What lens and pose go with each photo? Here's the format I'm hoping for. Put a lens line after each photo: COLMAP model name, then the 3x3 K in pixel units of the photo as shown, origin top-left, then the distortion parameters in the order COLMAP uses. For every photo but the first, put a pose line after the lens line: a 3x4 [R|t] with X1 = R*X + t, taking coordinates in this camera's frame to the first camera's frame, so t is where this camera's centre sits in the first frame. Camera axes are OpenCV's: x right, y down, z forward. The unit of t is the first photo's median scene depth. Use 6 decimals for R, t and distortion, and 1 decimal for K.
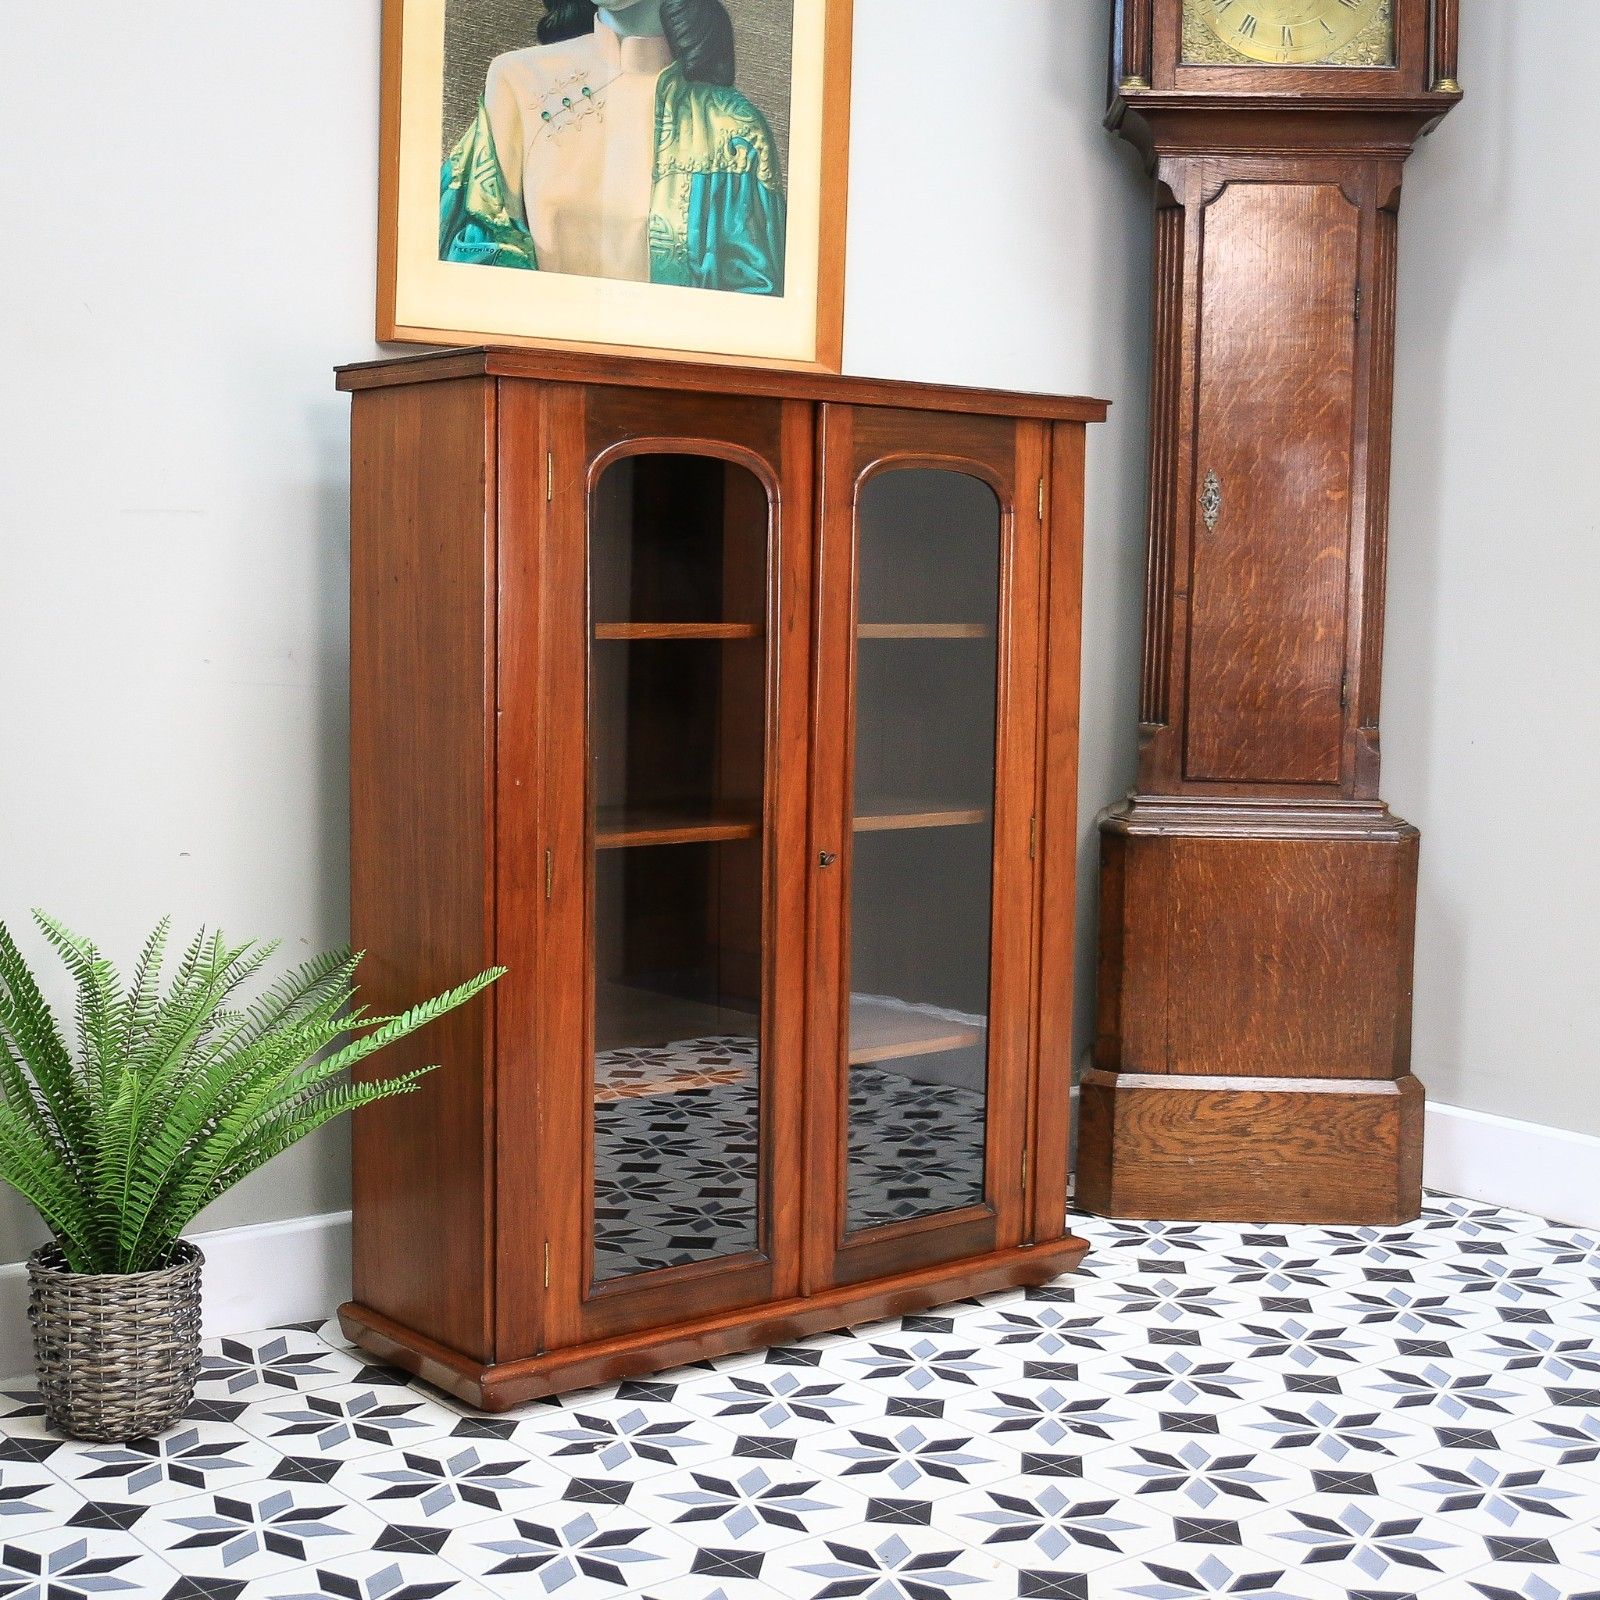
lens RADIAL K [[2370.4, 0, 777.5], [0, 2370.4, 809.4], [0, 0, 1]] dist [-0.100563, 0.092074]
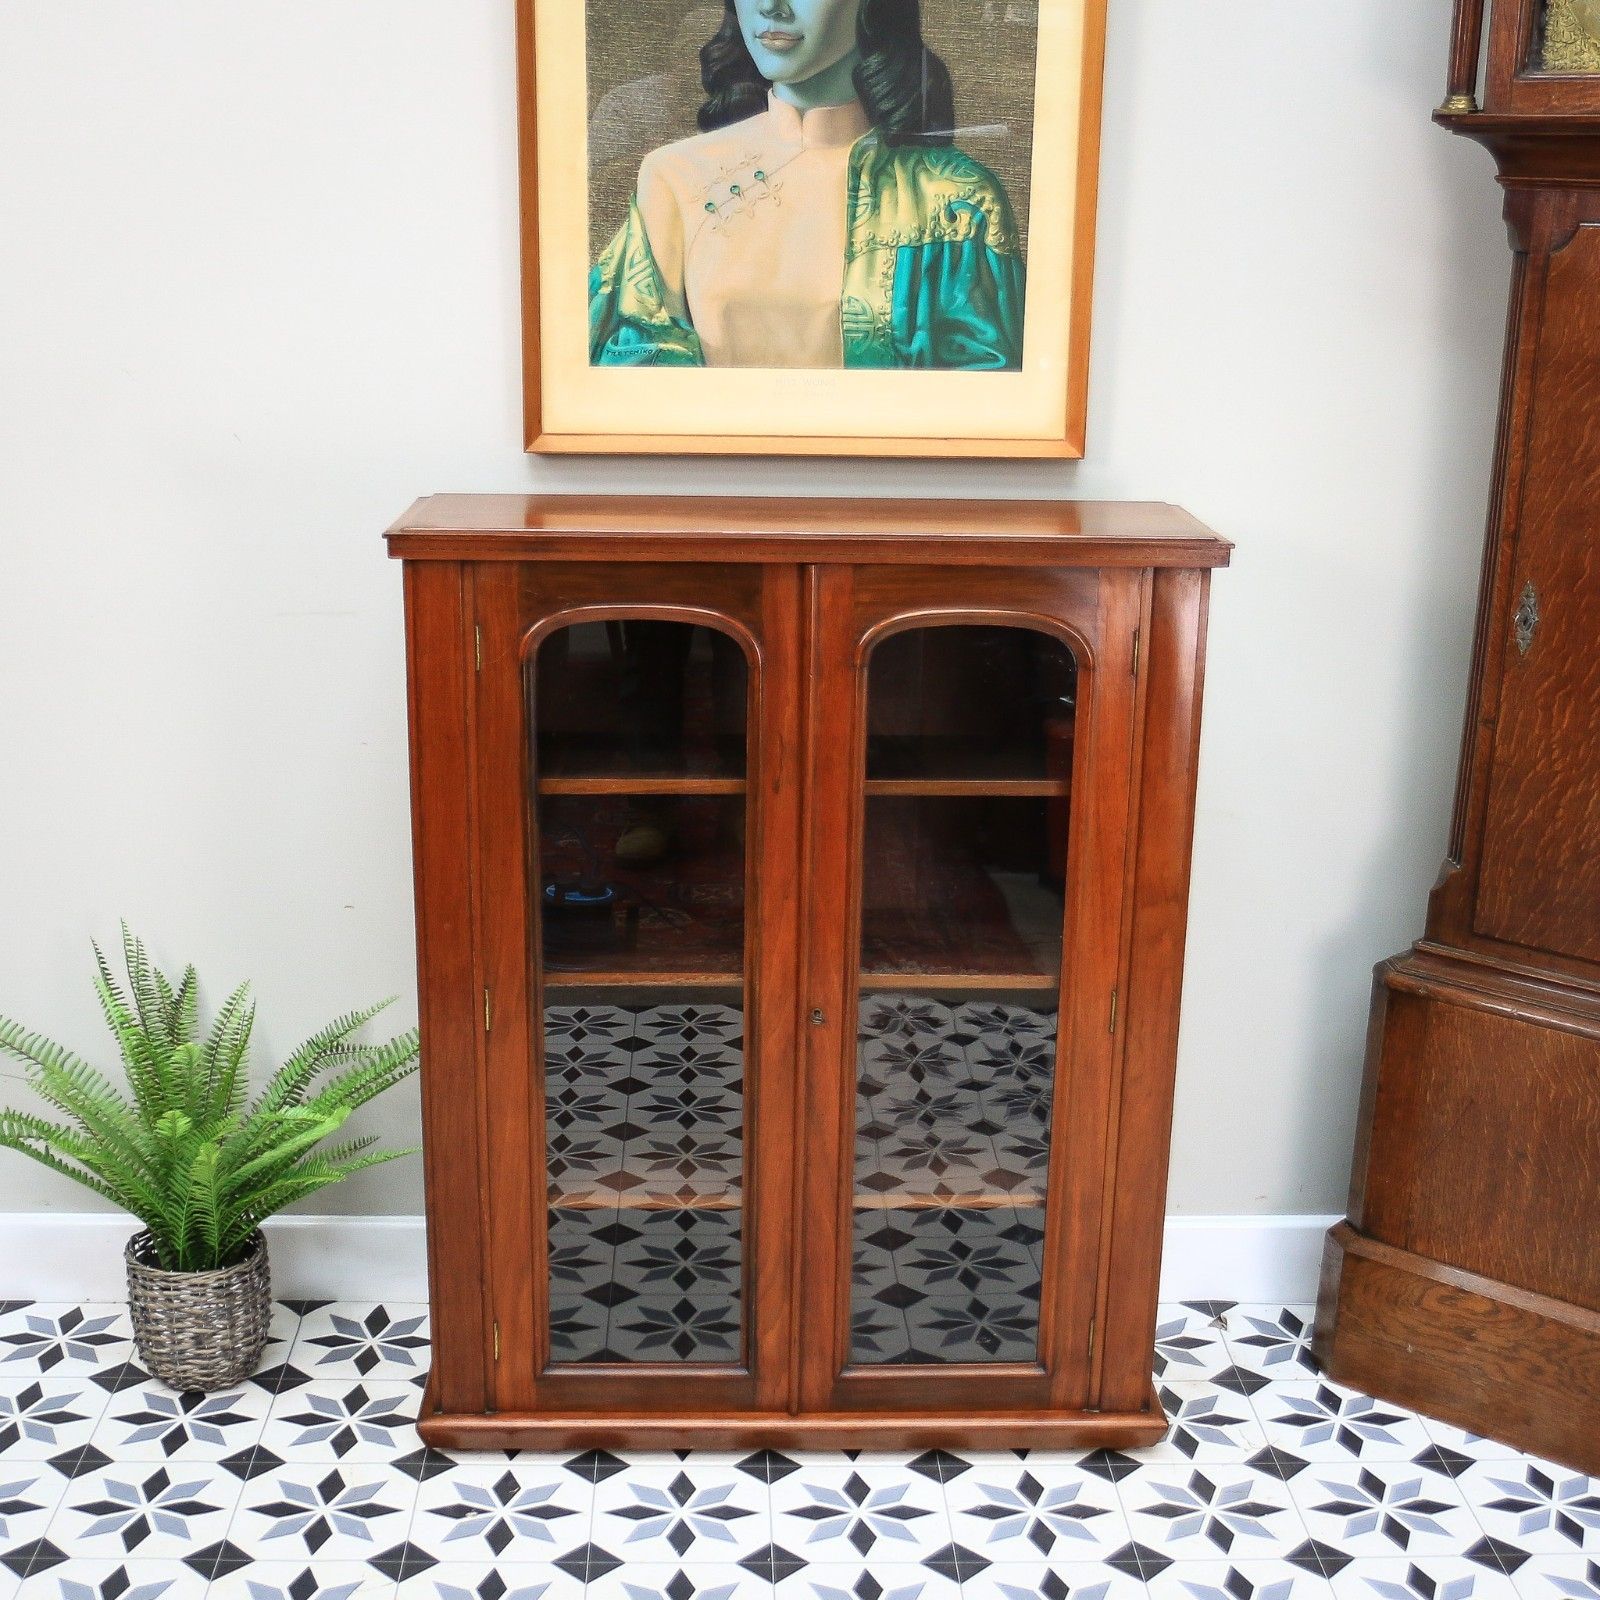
lens RADIAL K [[2306.0, 0, 789.4], [0, 2306.0, 977.6], [0, 0, 1]] dist [-0.101387, 0.111736]
pose [[0.801057, 0.191318, -0.567190, 0.505110], [-0.059662, 0.968348, 0.242370, -0.207996], [0.595607, -0.160313, 0.787116, 0.212492]]
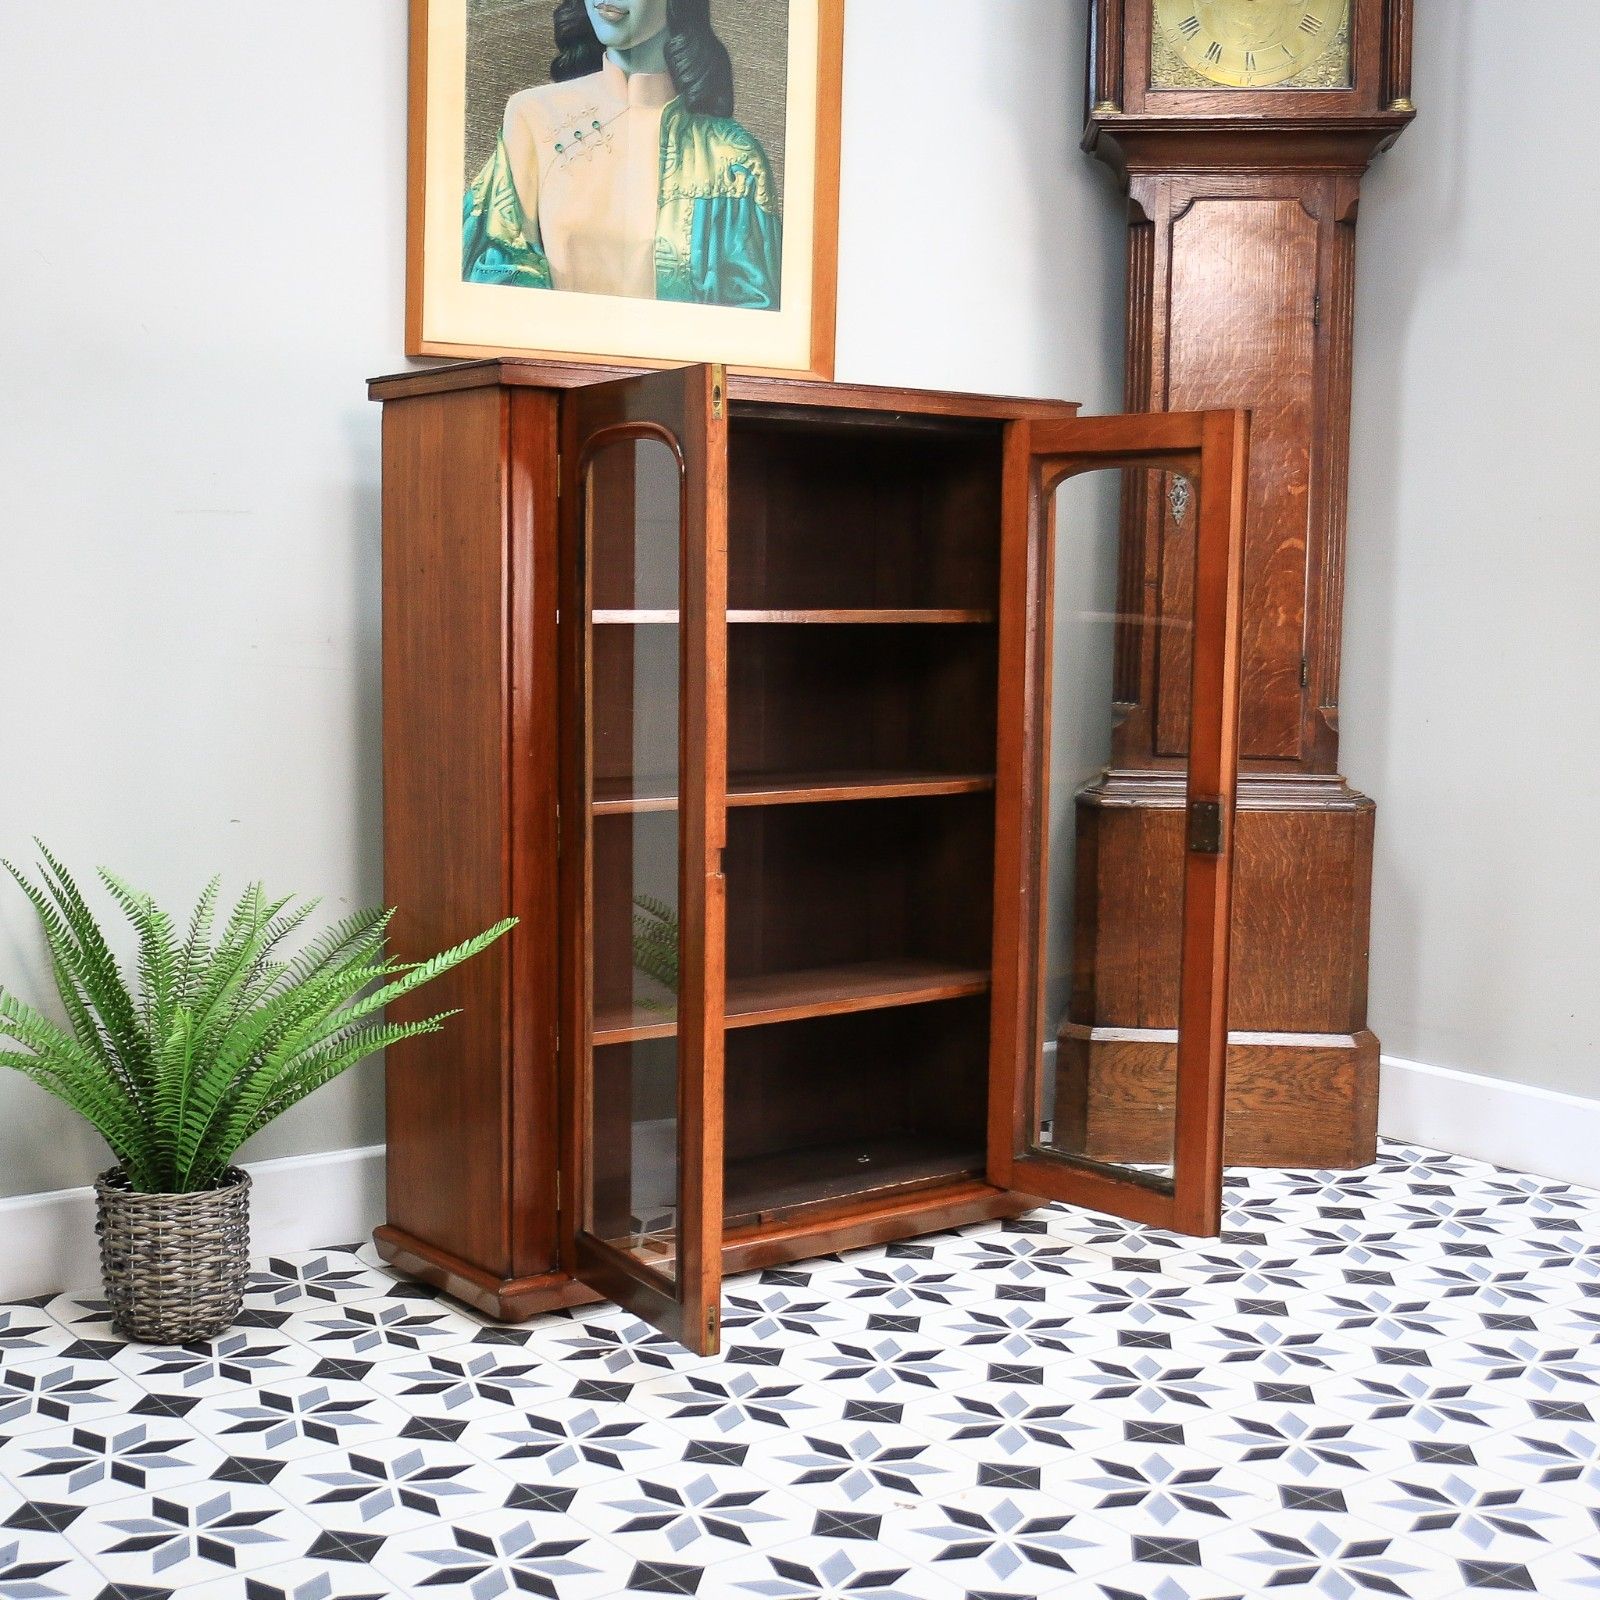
lens RADIAL K [[2242.4, 0, 679.8], [0, 2242.4, 841.2], [0, 0, 1]] dist [-0.103054, 0.113843]
pose [[0.998296, -0.000835, -0.058356, 0.016924], [0.001842, 0.999850, 0.017219, 0.009666], [0.058333, -0.017297, 0.998147, -0.033942]]
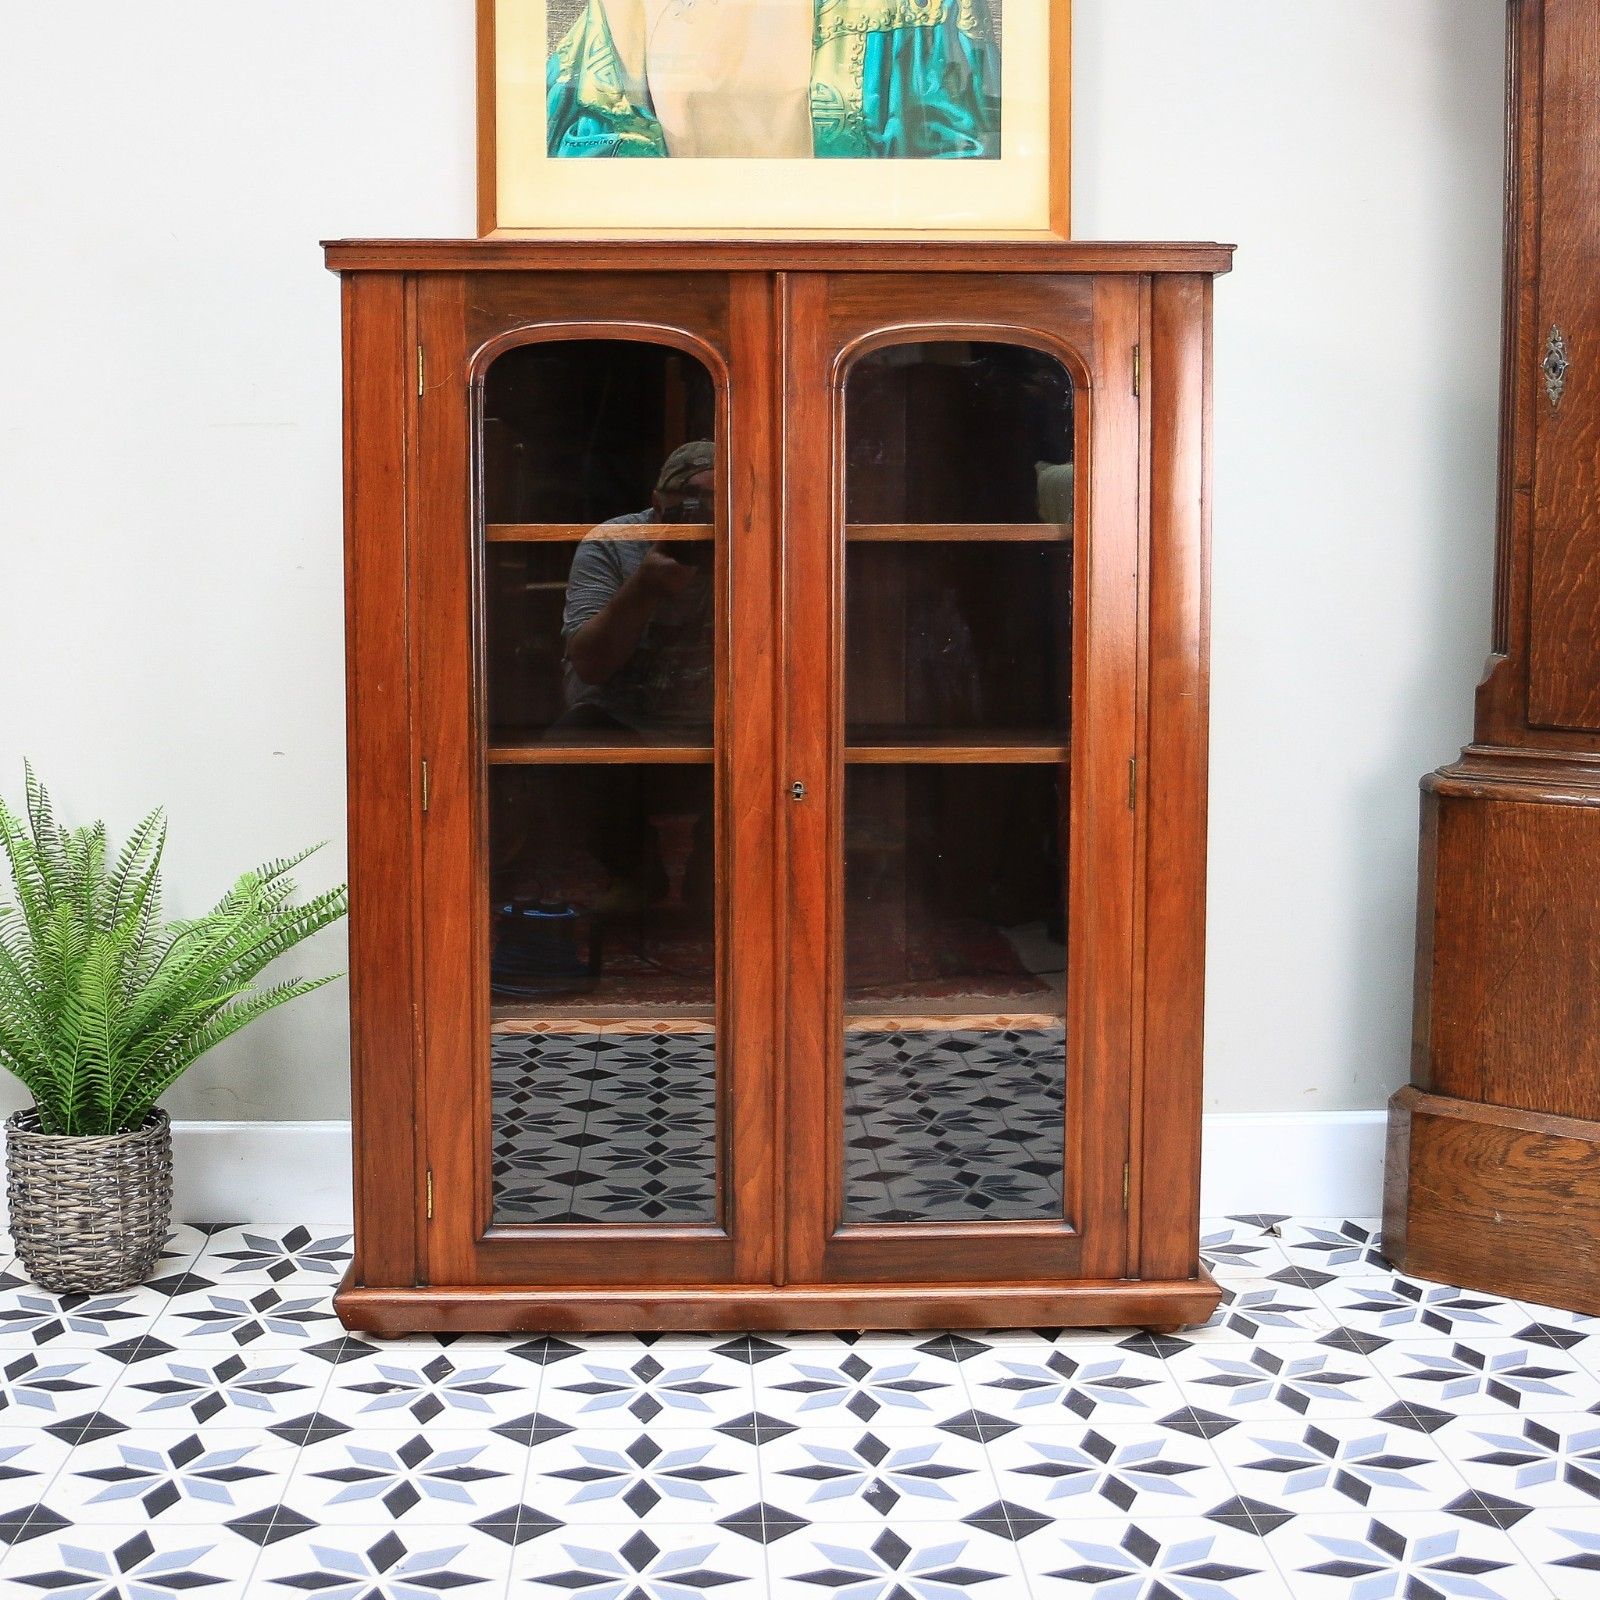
lens RADIAL K [[2368.6, 0, 767.2], [0, 2368.6, 715.6], [0, 0, 1]] dist [-0.100641, 0.101657]
pose [[0.801173, 0.033560, -0.597491, 0.485402], [-0.043812, 0.999036, -0.002633, -0.003809], [0.596827, 0.028287, 0.801871, 0.261793]]
